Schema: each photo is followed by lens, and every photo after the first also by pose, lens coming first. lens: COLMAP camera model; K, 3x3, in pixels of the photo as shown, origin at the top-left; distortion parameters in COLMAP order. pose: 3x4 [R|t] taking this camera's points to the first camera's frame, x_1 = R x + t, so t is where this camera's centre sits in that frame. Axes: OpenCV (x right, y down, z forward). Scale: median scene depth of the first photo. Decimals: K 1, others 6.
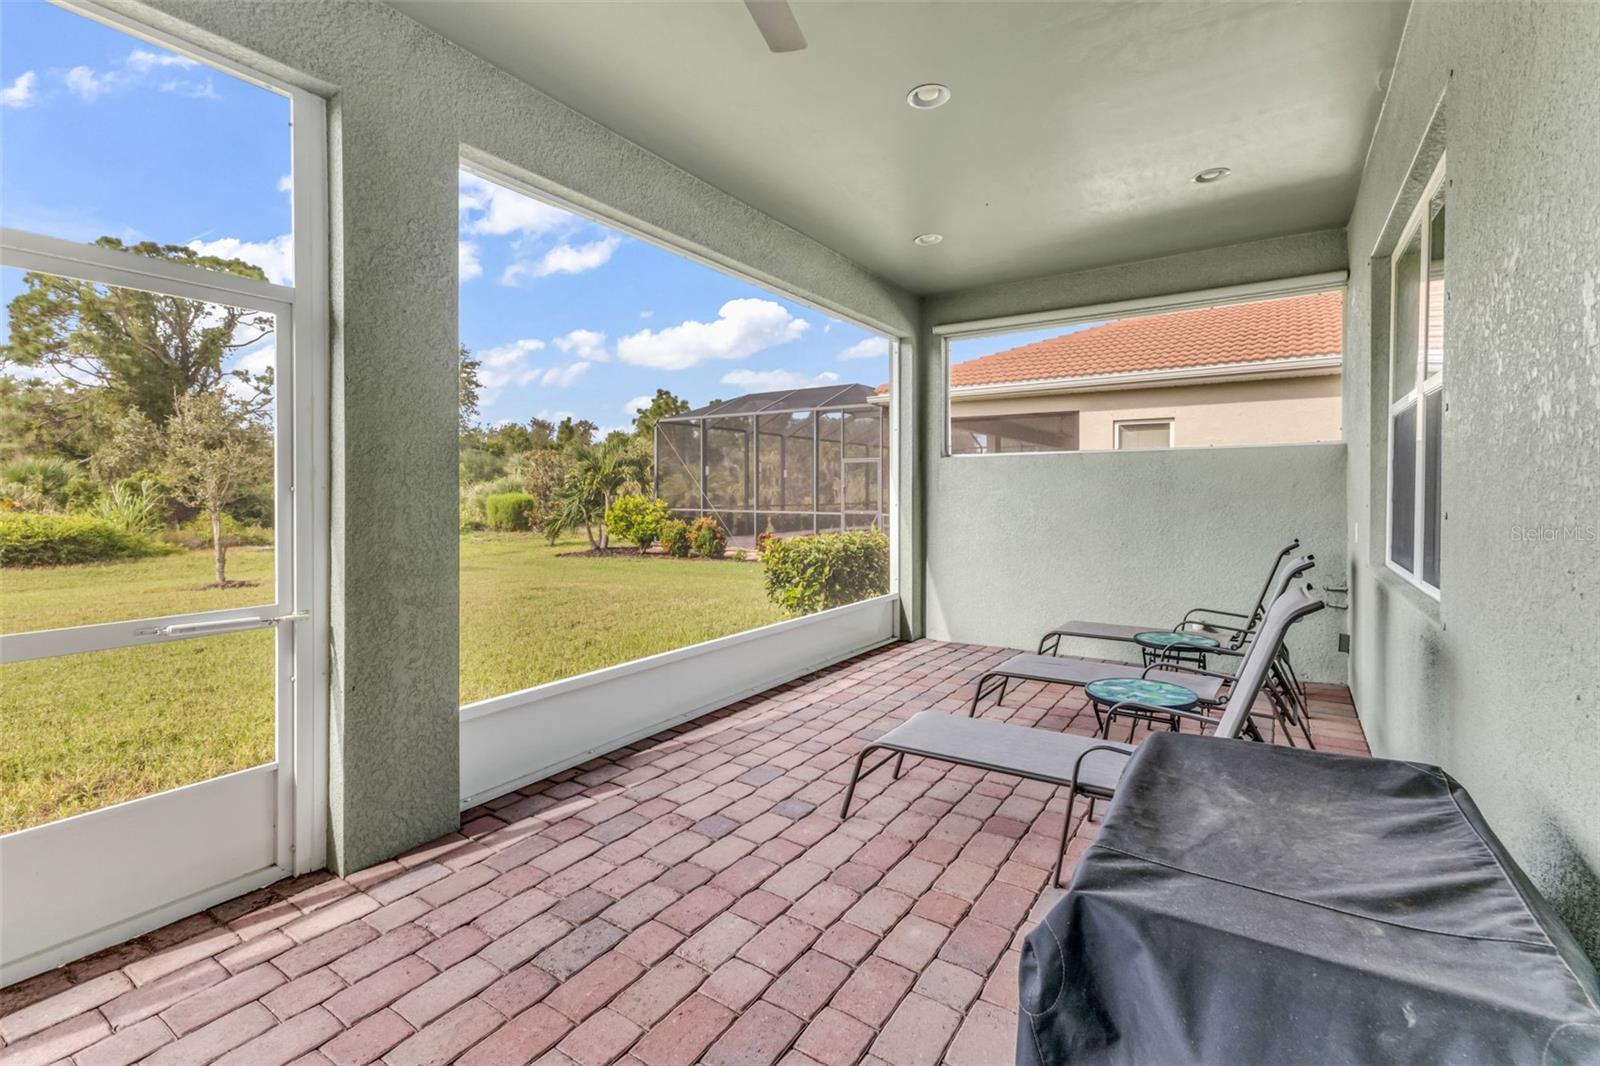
lens RADIAL K [[699.0, 0, 799.6], [0, 699.0, 497.3], [0, 0, 1]] dist [0.000558, -0.000337]
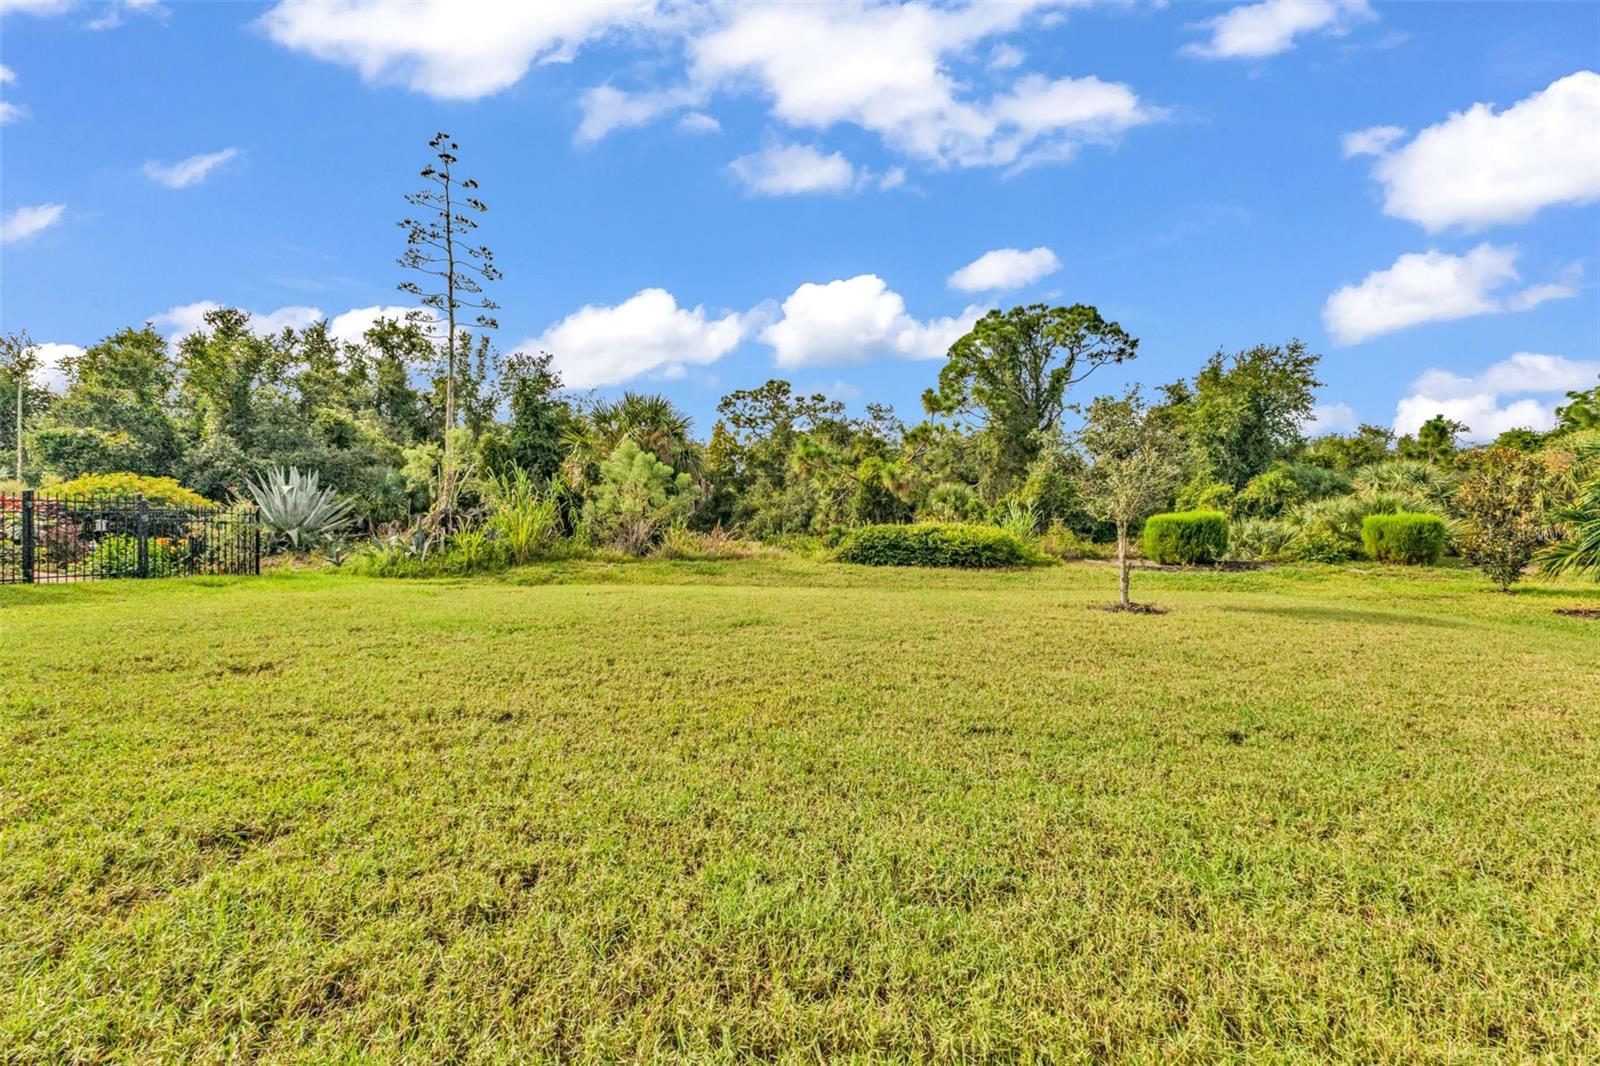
lens RADIAL K [[679.1, 0, 795.3], [0, 679.1, 529.7], [0, 0, 1]] dist [-0.000379, -0.000705]
pose [[0.509253, 0.030236, -0.860085, -0.105323], [-0.015859, 0.999543, 0.025749, 0.003163], [0.860471, 0.000527, 0.509500, 0.064738]]
